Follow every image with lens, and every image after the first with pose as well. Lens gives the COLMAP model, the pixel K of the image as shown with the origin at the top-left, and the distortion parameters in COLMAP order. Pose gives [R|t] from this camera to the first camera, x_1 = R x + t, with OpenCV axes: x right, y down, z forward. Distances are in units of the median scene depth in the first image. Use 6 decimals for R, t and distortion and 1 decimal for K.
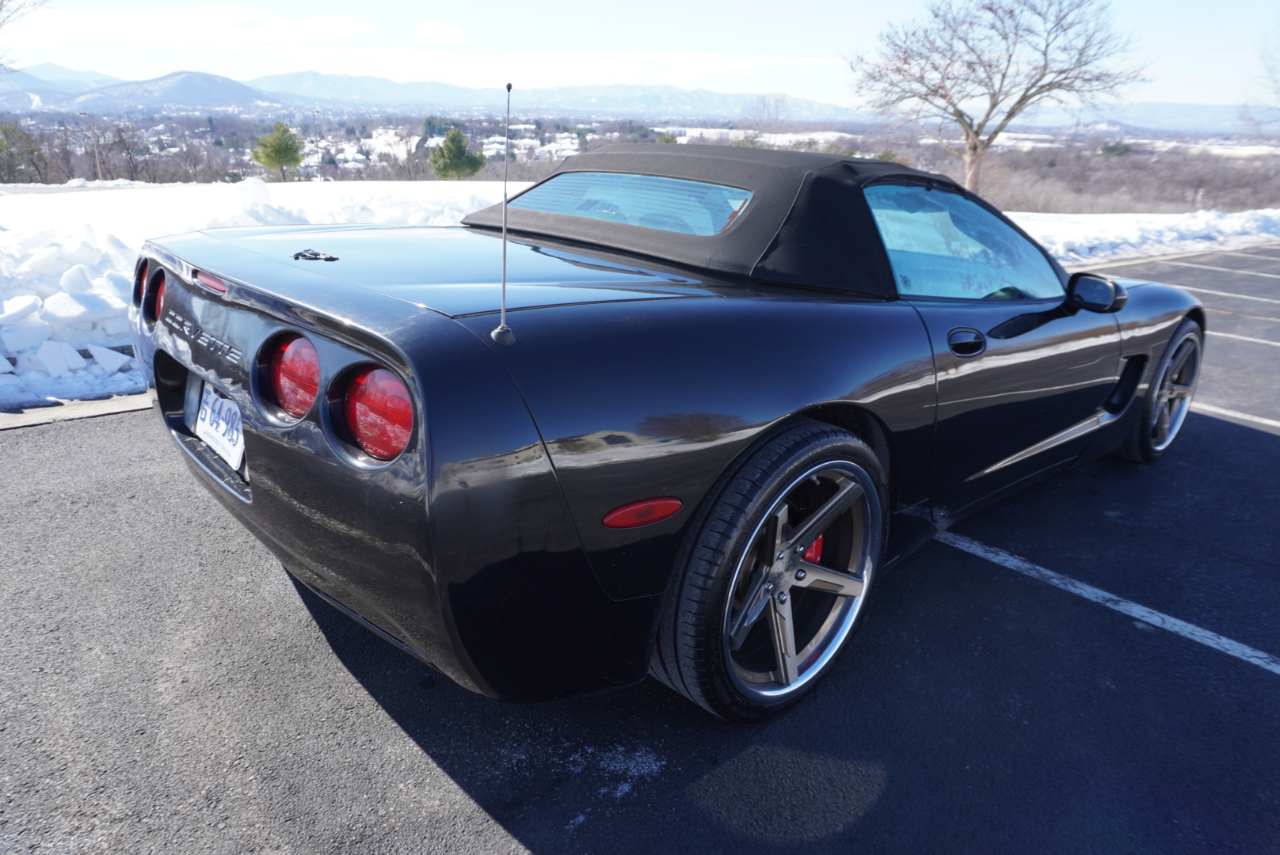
lens RADIAL K [[856.1, 0, 635.5], [0, 856.1, 423.1], [0, 0, 1]] dist [-0.044279, 0.030412]
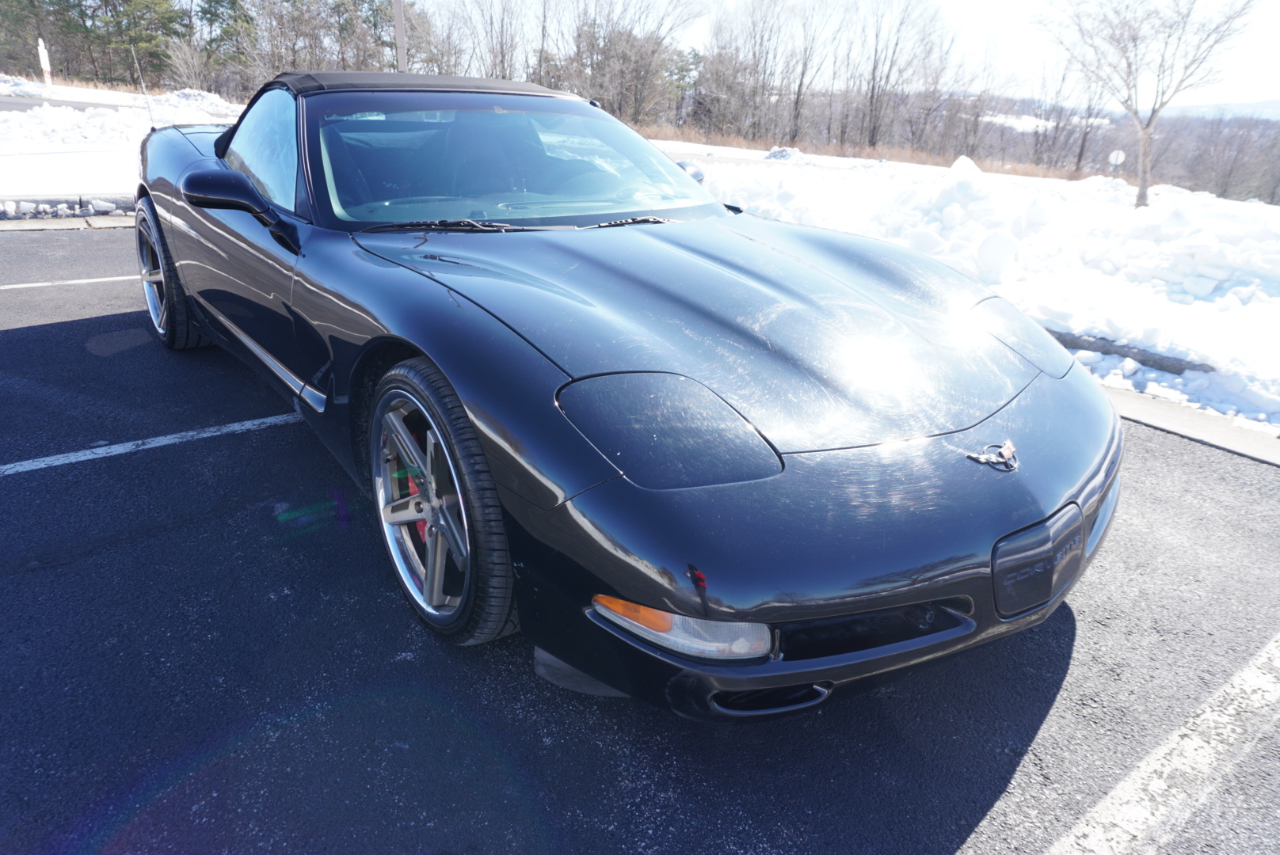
lens RADIAL K [[856.1, 0, 641.8], [0, 856.1, 428.8], [0, 0, 1]] dist [-0.044279, 0.030412]
pose [[-0.076383, 0.316770, -0.945422, 0.180008], [-0.359116, 0.875816, 0.322461, -0.047712], [0.930162, 0.364147, 0.046860, 0.177781]]
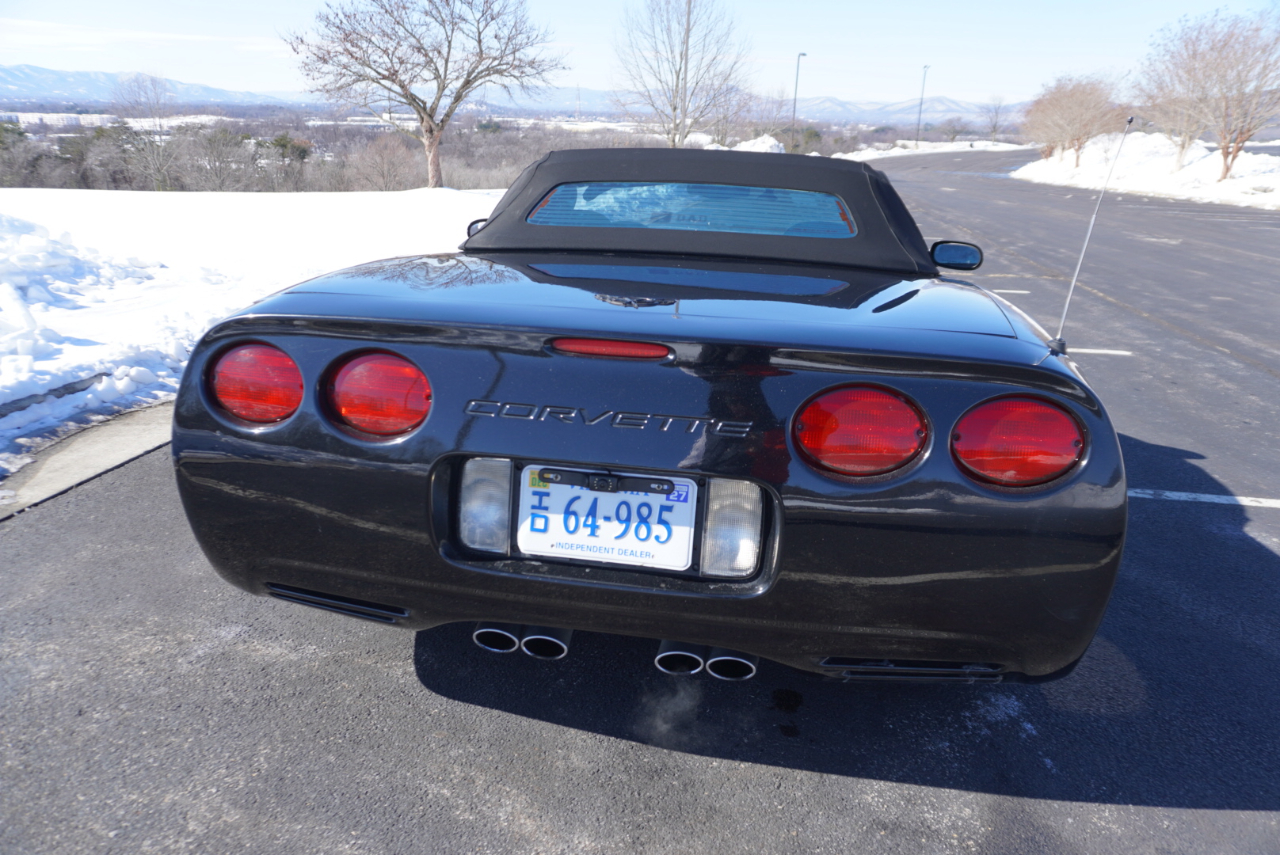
lens RADIAL K [[856.1, 0, 637.4], [0, 856.1, 425.9], [0, 0, 1]] dist [-0.044279, 0.030412]
pose [[0.789111, -0.212823, 0.576204, -0.076050], [0.199668, 0.975990, 0.087040, -0.012854], [-0.580894, 0.046365, 0.812658, 0.027620]]
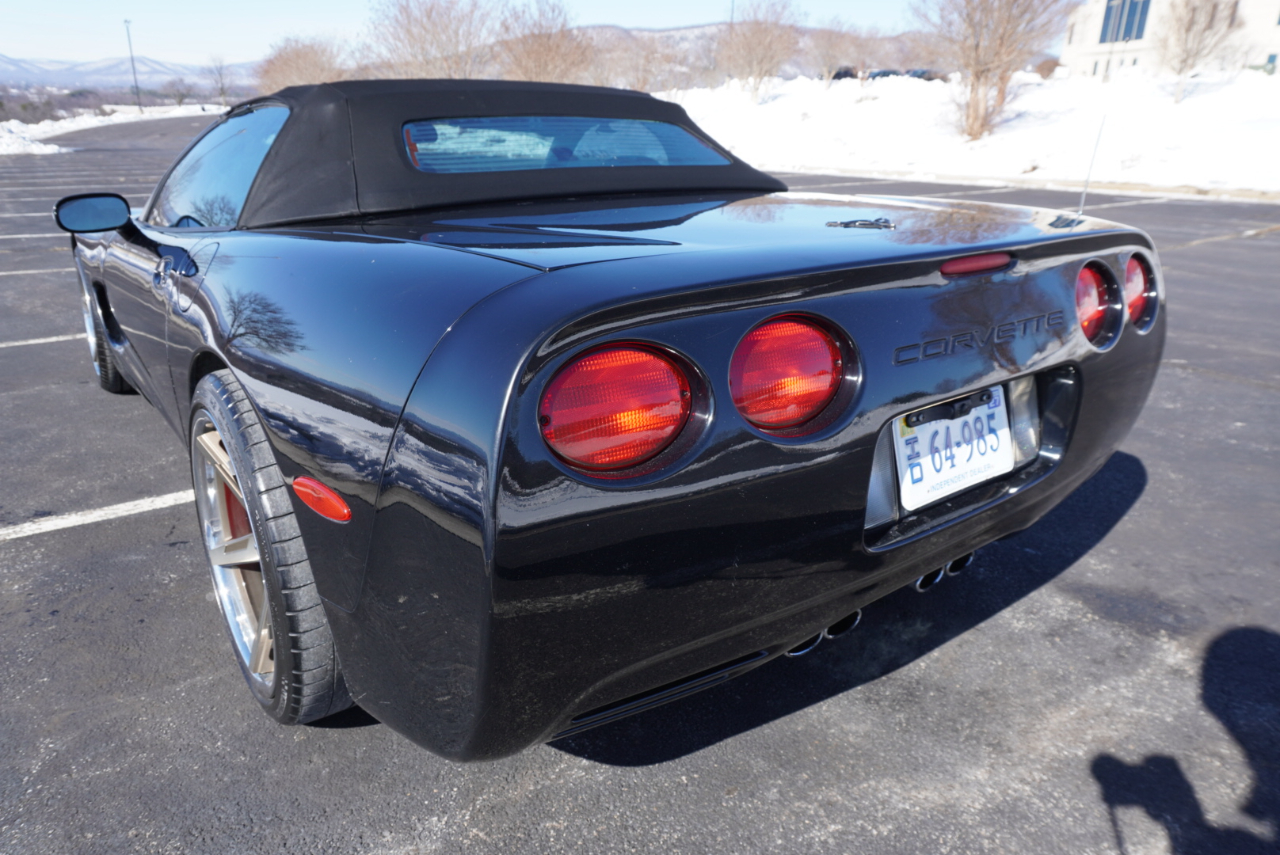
lens RADIAL K [[856.1, 0, 644.0], [0, 856.1, 427.1], [0, 0, 1]] dist [-0.044279, 0.030412]
pose [[0.084461, -0.372231, 0.924289, -0.101561], [0.304474, 0.892878, 0.331759, -0.030059], [-0.948769, 0.253401, 0.188748, 0.093962]]
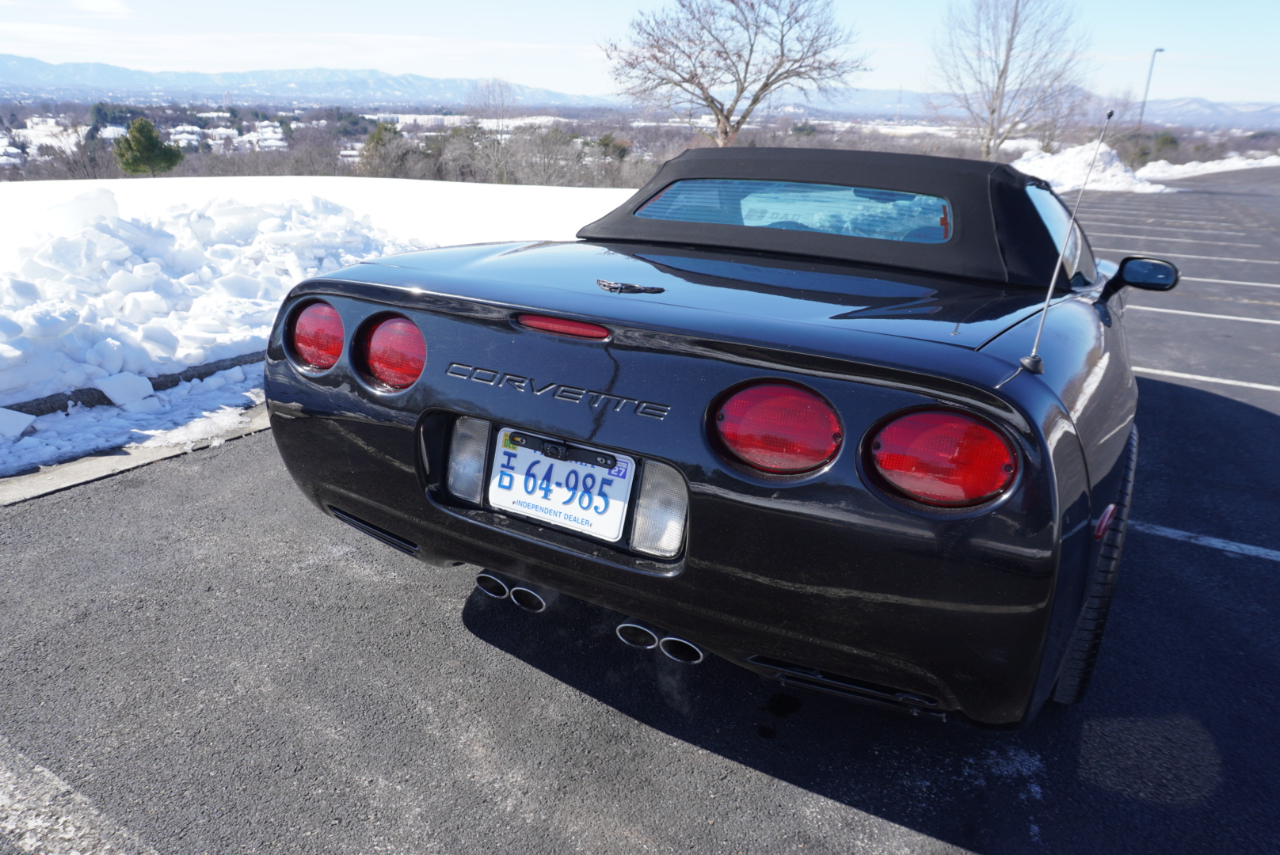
lens RADIAL K [[856.1, 0, 636.8], [0, 856.1, 426.6], [0, 0, 1]] dist [-0.044279, 0.030412]
pose [[0.950971, -0.109806, 0.289131, -0.054930], [0.104131, 0.993948, 0.034985, -0.007116], [-0.291222, -0.003163, 0.956650, 0.012416]]
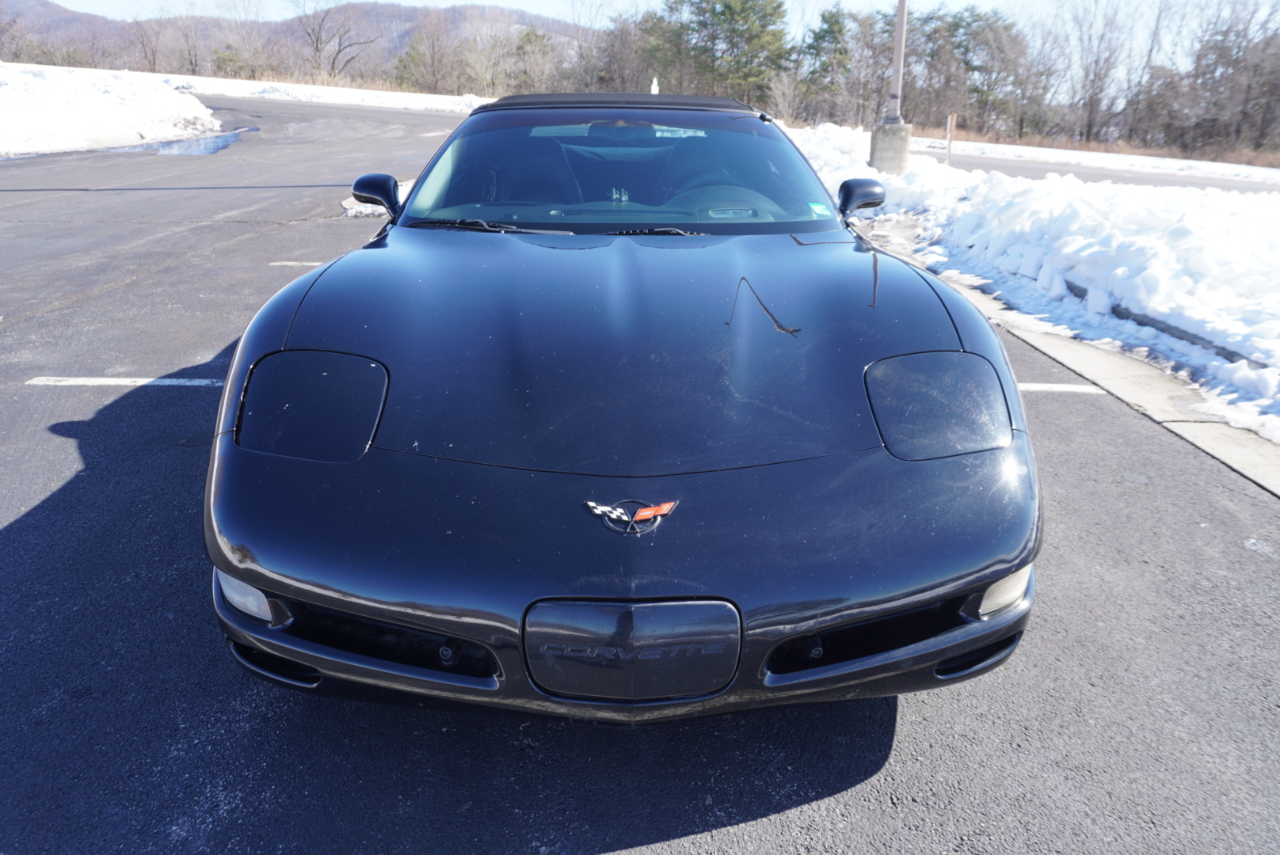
lens RADIAL K [[856.1, 0, 638.2], [0, 856.1, 431.3], [0, 0, 1]] dist [-0.044279, 0.030412]
pose [[-0.659790, 0.218774, -0.718899, 0.149121], [-0.276493, 0.818890, 0.502962, -0.070743], [0.698734, 0.530619, -0.479806, 0.242596]]
